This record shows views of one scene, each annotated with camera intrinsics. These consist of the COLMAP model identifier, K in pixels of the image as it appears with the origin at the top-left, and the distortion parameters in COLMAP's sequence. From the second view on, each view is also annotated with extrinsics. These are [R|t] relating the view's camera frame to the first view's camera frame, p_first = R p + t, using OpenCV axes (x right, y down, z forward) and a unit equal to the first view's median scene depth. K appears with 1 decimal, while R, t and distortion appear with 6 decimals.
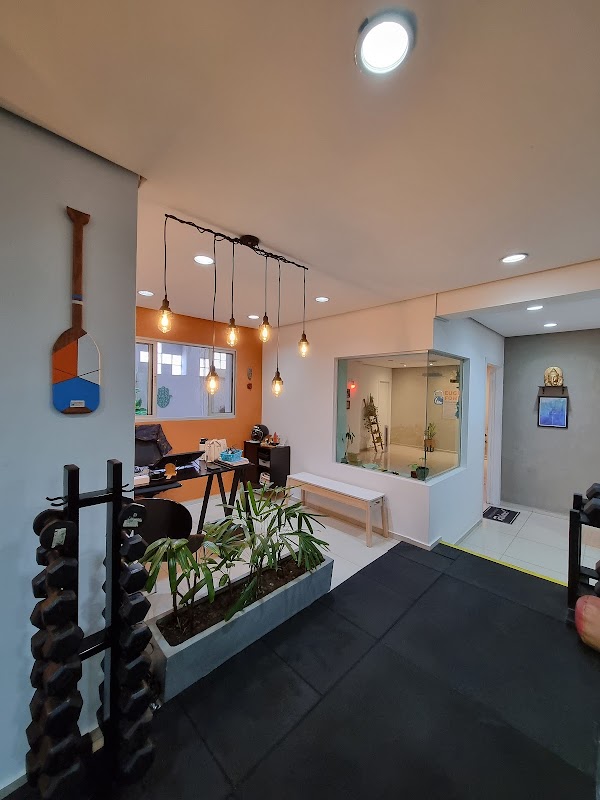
lens RADIAL K [[315.0, 0, 301.8], [0, 315.0, 397.3], [0, 0, 1]] dist [-0.003417, 0.000027]
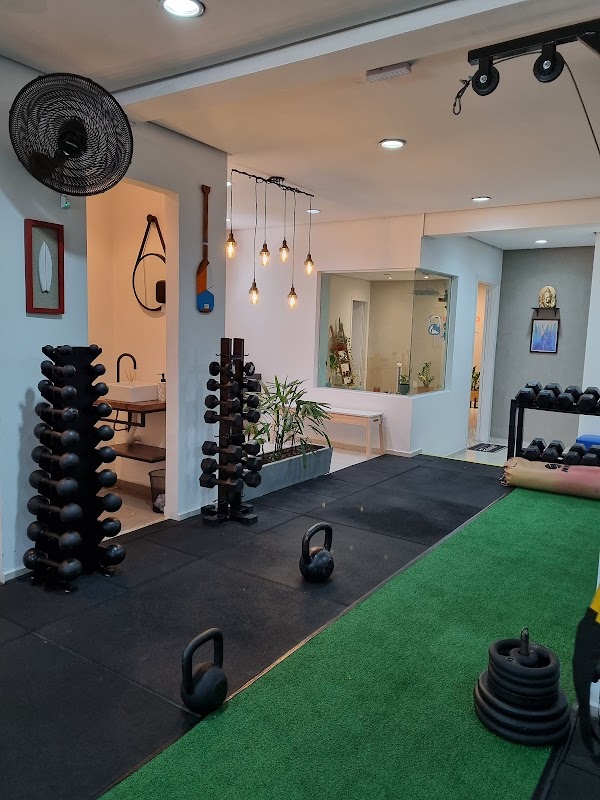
lens RADIAL K [[616.0, 0, 299.3], [0, 616.0, 399.8], [0, 0, 1]] dist [0.016590, 0.002827]
pose [[0.983724, -0.009819, 0.179417, -0.239689], [-0.009812, 0.994080, 0.108205, 0.044386], [-0.179417, -0.108204, 0.977804, -0.676484]]
